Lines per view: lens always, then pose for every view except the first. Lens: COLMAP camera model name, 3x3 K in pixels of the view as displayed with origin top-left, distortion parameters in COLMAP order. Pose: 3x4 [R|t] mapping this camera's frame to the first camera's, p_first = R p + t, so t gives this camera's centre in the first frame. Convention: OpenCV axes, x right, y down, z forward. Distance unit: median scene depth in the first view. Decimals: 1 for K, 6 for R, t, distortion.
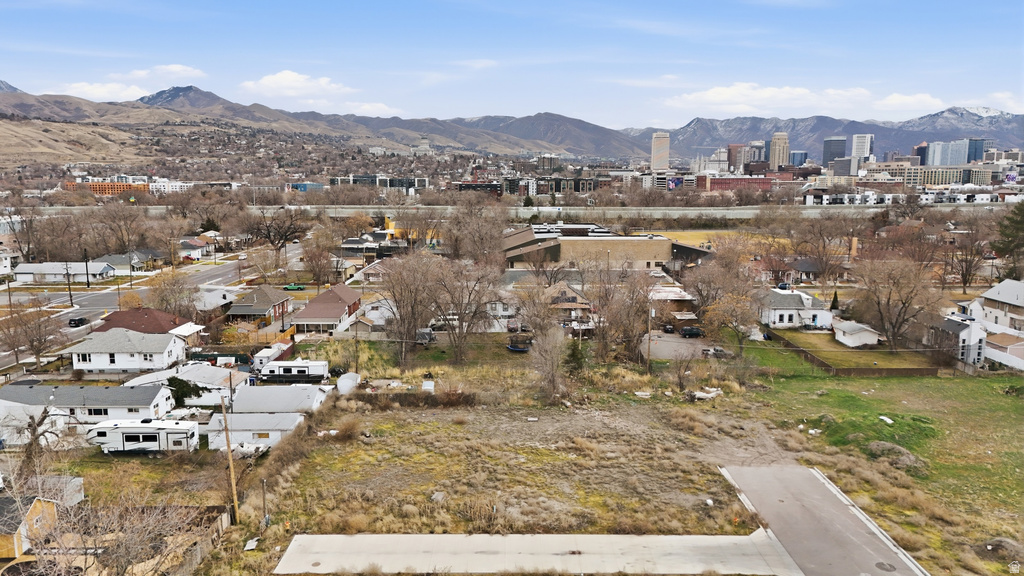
lens RADIAL K [[743.0, 0, 512.0], [0, 743.0, 288.0], [0, 0, 1]] dist [0.102043, -0.117497]
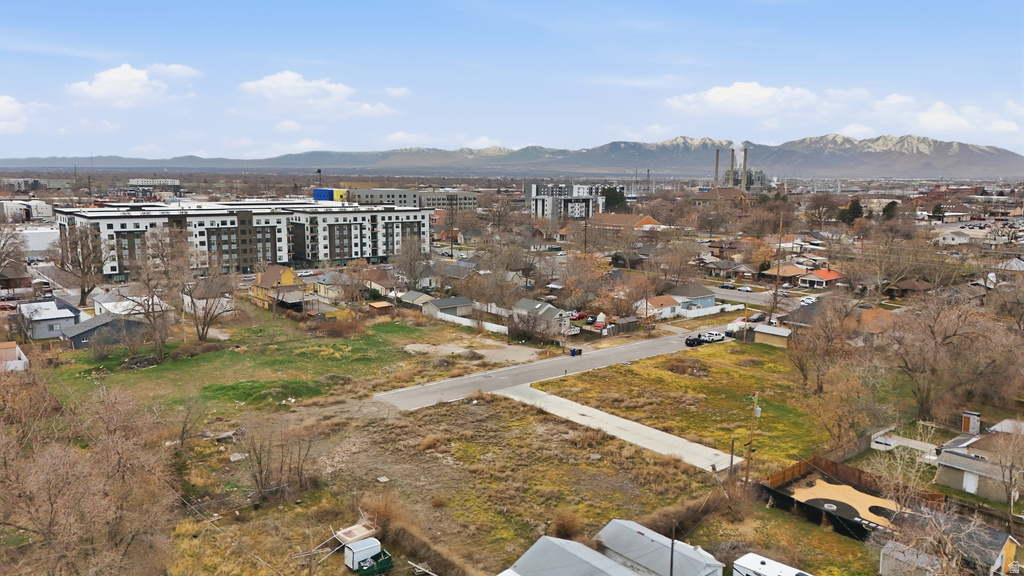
lens RADIAL K [[743.0, 0, 512.0], [0, 743.0, 288.0], [0, 0, 1]] dist [0.102043, -0.117497]
pose [[-0.634250, -0.122211, 0.763408, -0.661166], [0.101156, 0.965821, 0.238657, -0.216197], [-0.766482, 0.228591, -0.600210, 1.275374]]
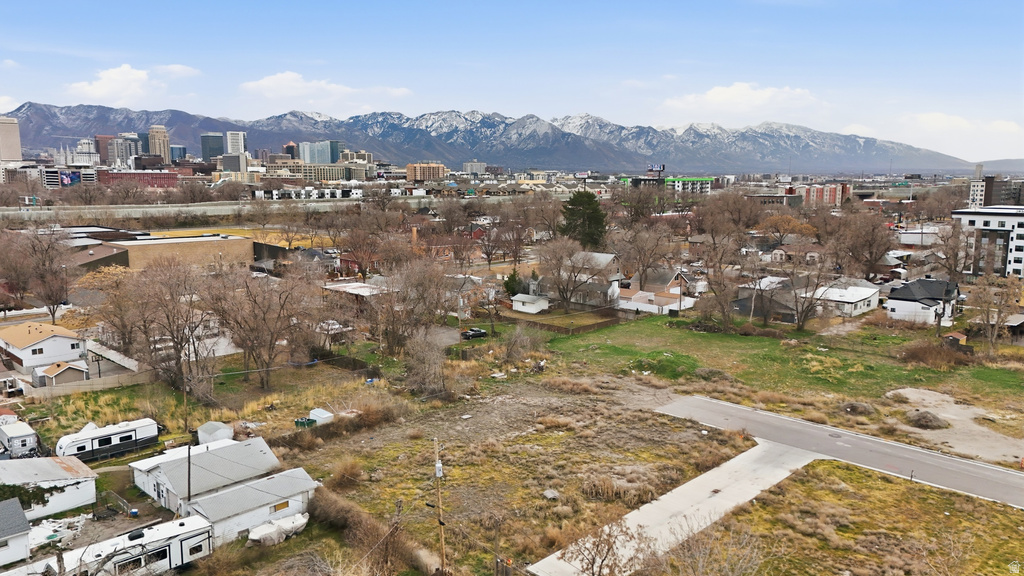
lens RADIAL K [[743.0, 0, 512.0], [0, 743.0, 288.0], [0, 0, 1]] dist [0.102043, -0.117497]
pose [[0.704610, -0.106639, 0.701536, -0.575226], [0.102415, 0.993575, 0.048168, -0.034603], [-0.702165, 0.037908, 0.711004, 0.226382]]
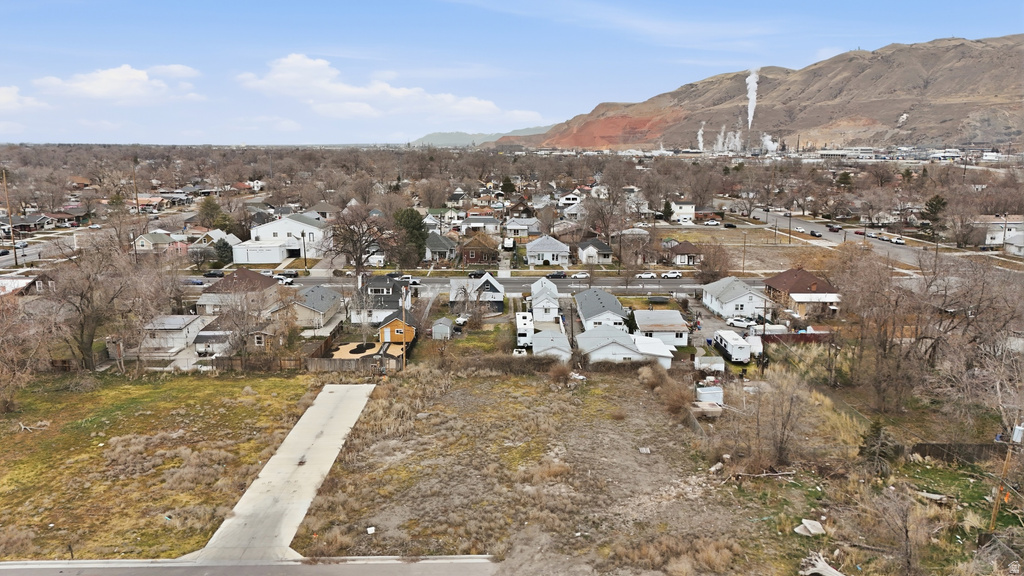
lens RADIAL K [[743.0, 0, 512.0], [0, 743.0, 288.0], [0, 0, 1]] dist [0.102043, -0.117497]
pose [[0.005176, 0.184587, -0.982803, 0.725388], [-0.147555, 0.972198, 0.181818, -0.106334], [0.989040, 0.144076, 0.032269, 0.762938]]
